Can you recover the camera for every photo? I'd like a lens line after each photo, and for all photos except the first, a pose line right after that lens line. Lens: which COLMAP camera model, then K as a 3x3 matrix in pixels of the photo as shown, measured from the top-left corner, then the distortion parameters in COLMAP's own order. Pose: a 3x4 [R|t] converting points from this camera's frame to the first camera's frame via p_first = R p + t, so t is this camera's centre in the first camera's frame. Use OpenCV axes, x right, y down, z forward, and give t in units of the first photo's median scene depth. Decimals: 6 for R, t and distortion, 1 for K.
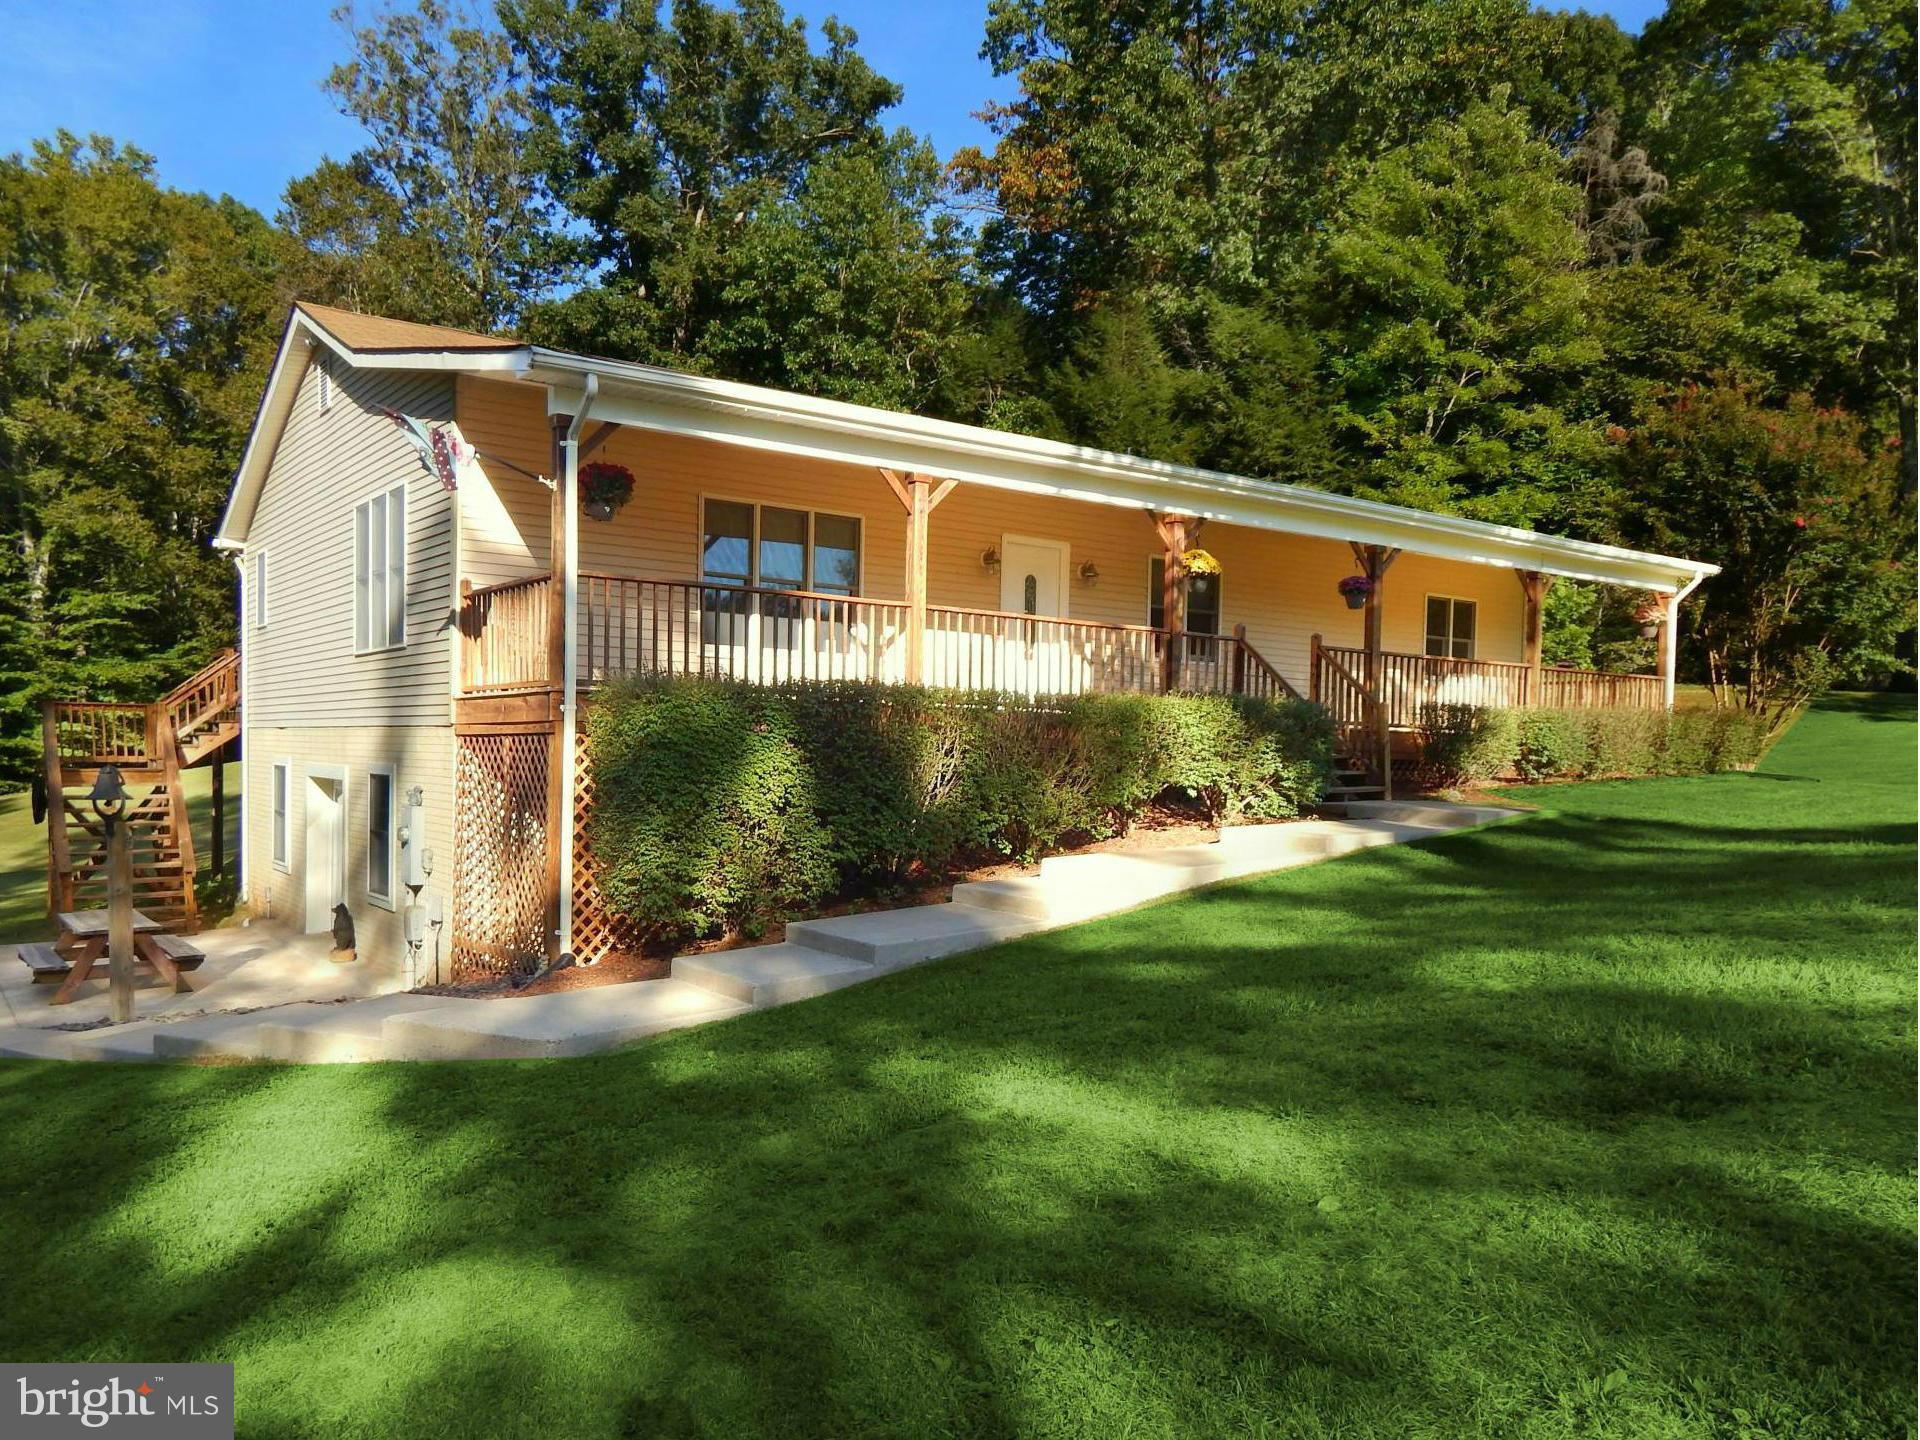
lens RADIAL K [[1388.6, 0, 921.2], [0, 1388.6, 824.9], [0, 0, 1]] dist [0.005111, -0.004358]
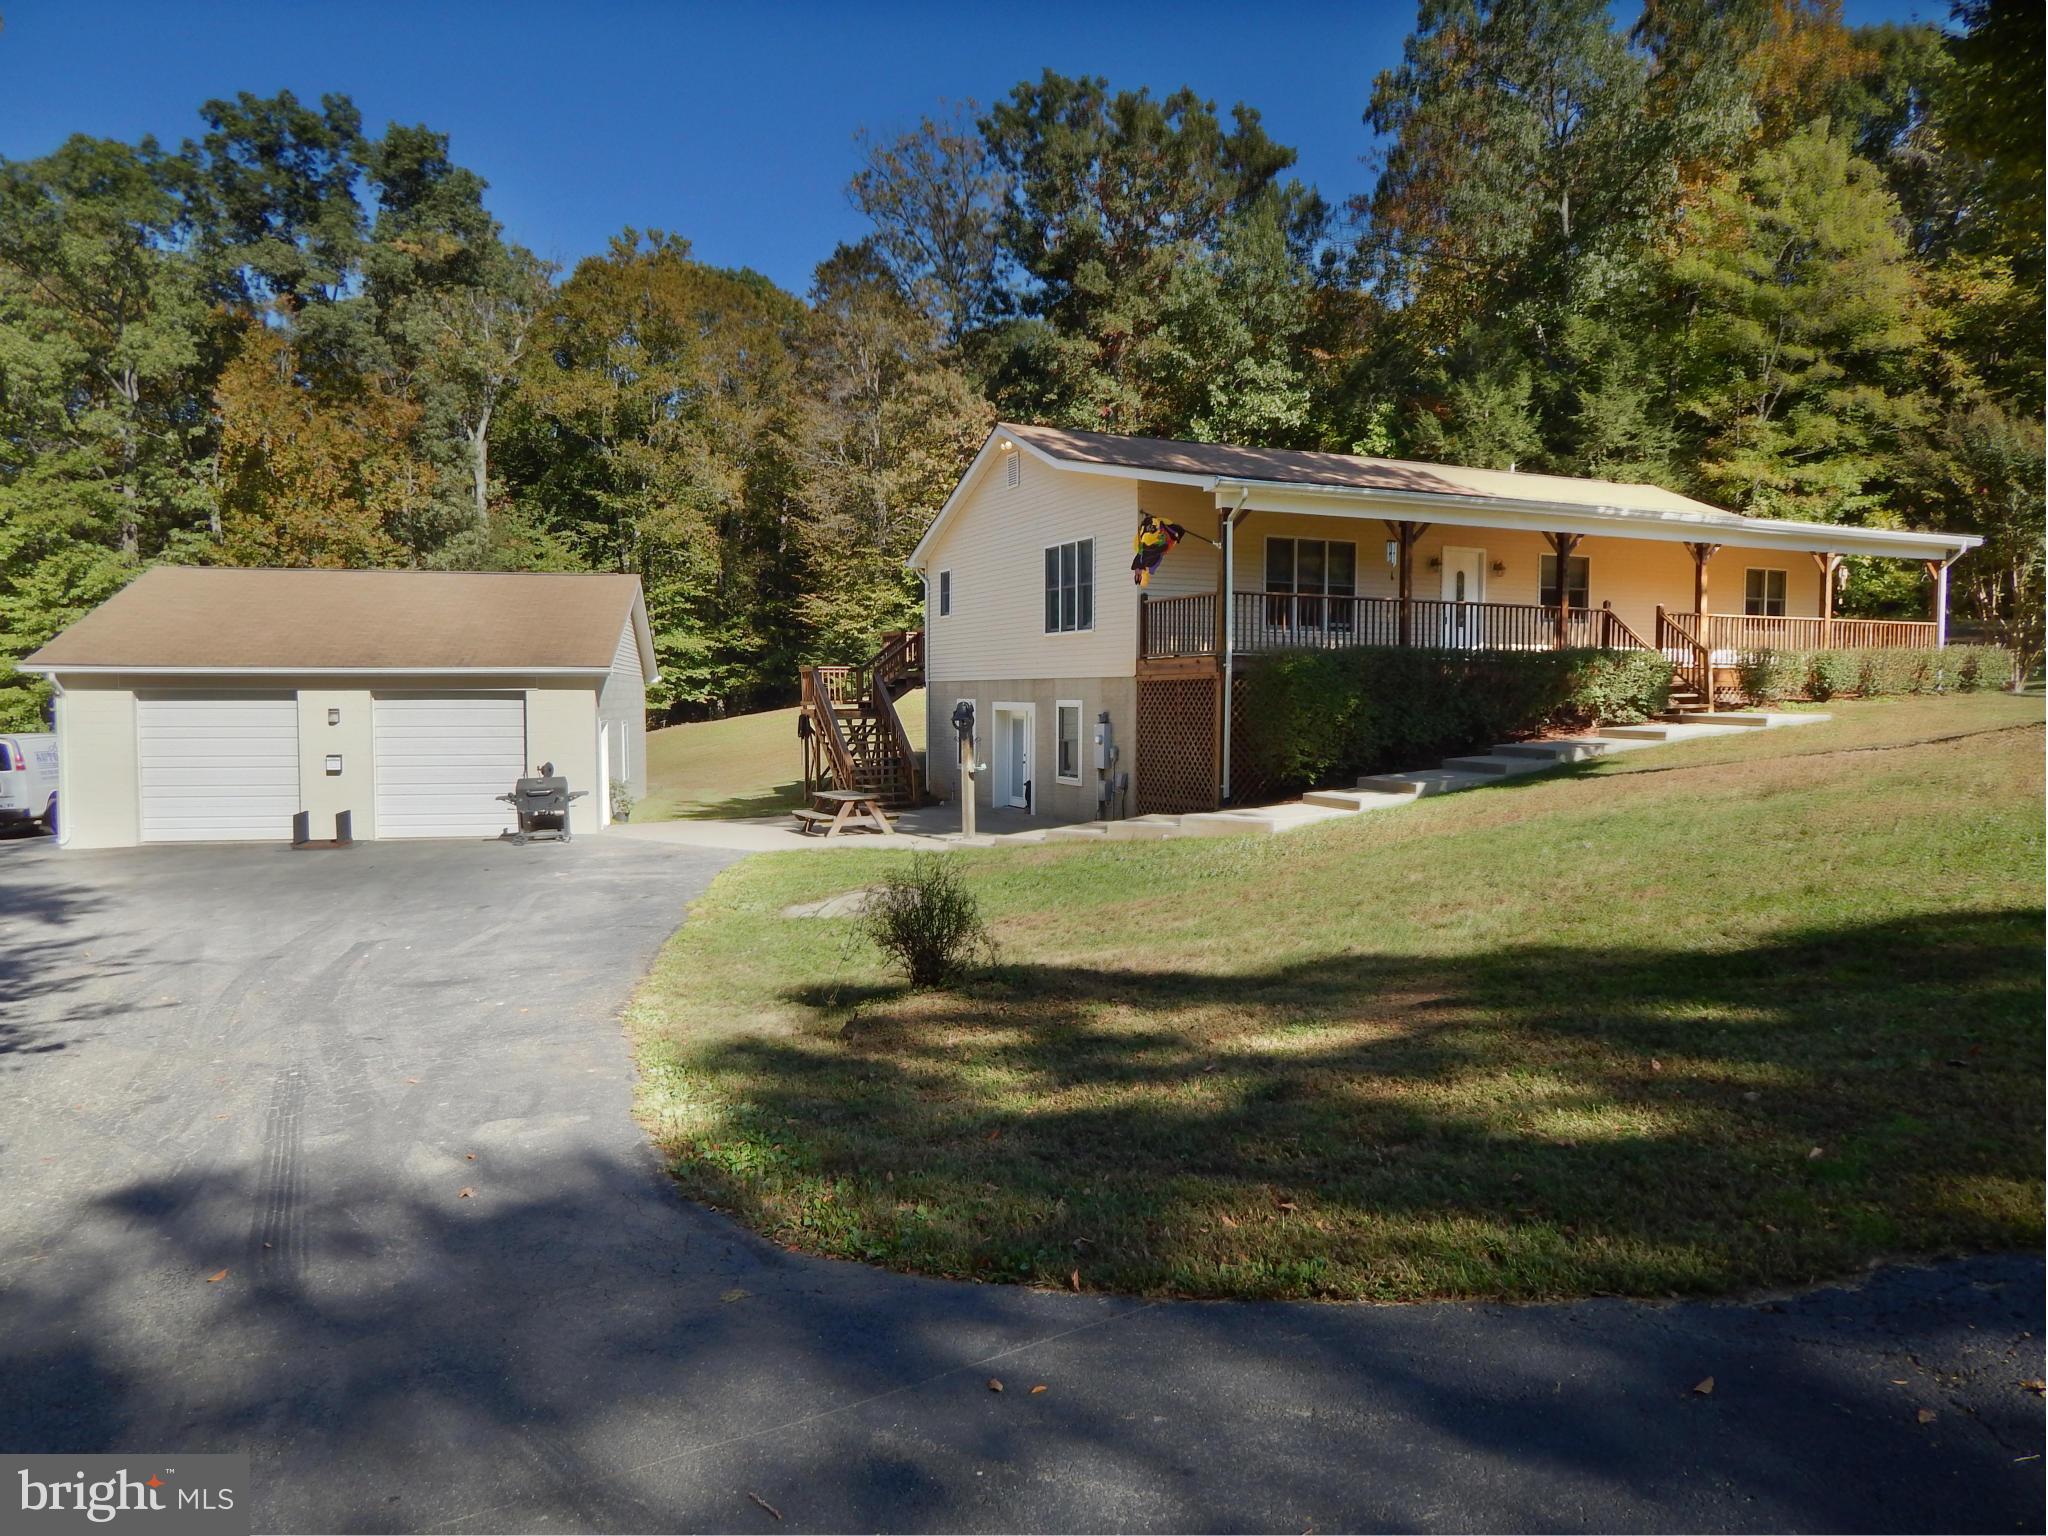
lens RADIAL K [[1362.8, 0, 1024.0], [0, 1362.8, 768.0], [0, 0, 1]] dist [0.000996, -0.003324]
pose [[0.986975, -0.009153, -0.160611, -0.062315], [0.008494, 0.999952, -0.004789, 0.015589], [0.160647, 0.003363, 0.987006, -0.222364]]
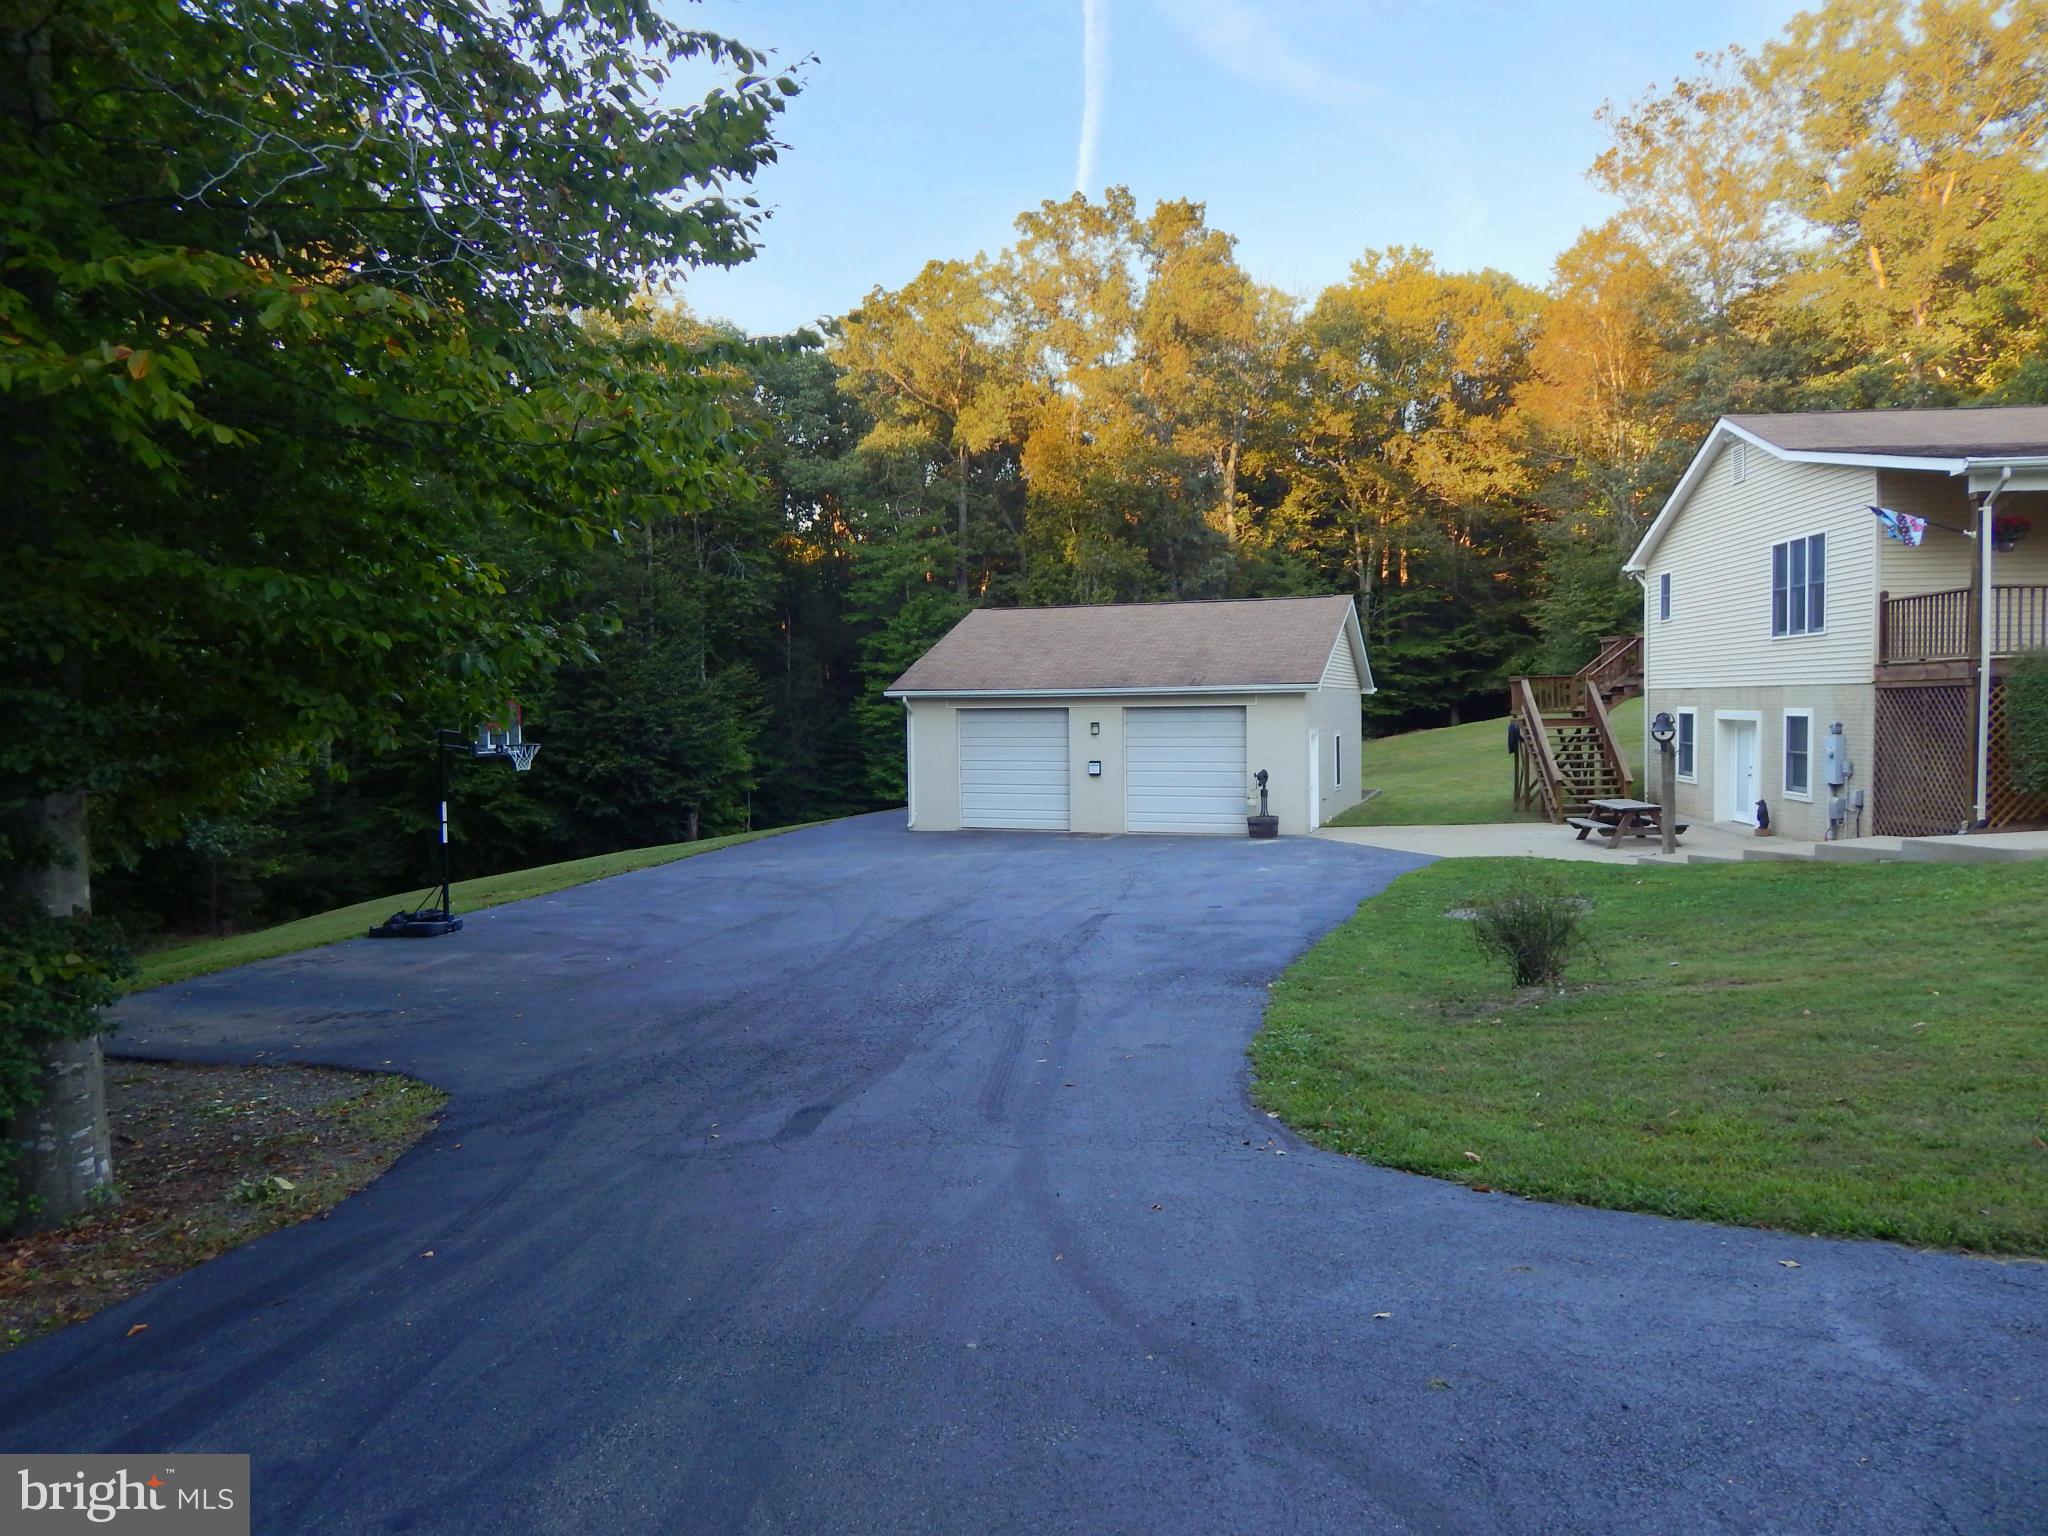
lens RADIAL K [[1372.8, 0, 1024.0], [0, 1372.8, 768.0], [0, 0, 1]] dist [-0.000031, -0.005732]
pose [[0.763369, -0.000305, -0.645963, -0.019577], [-0.005410, 0.999962, -0.006865, 0.012951], [0.645941, 0.008735, 0.763338, -0.255296]]
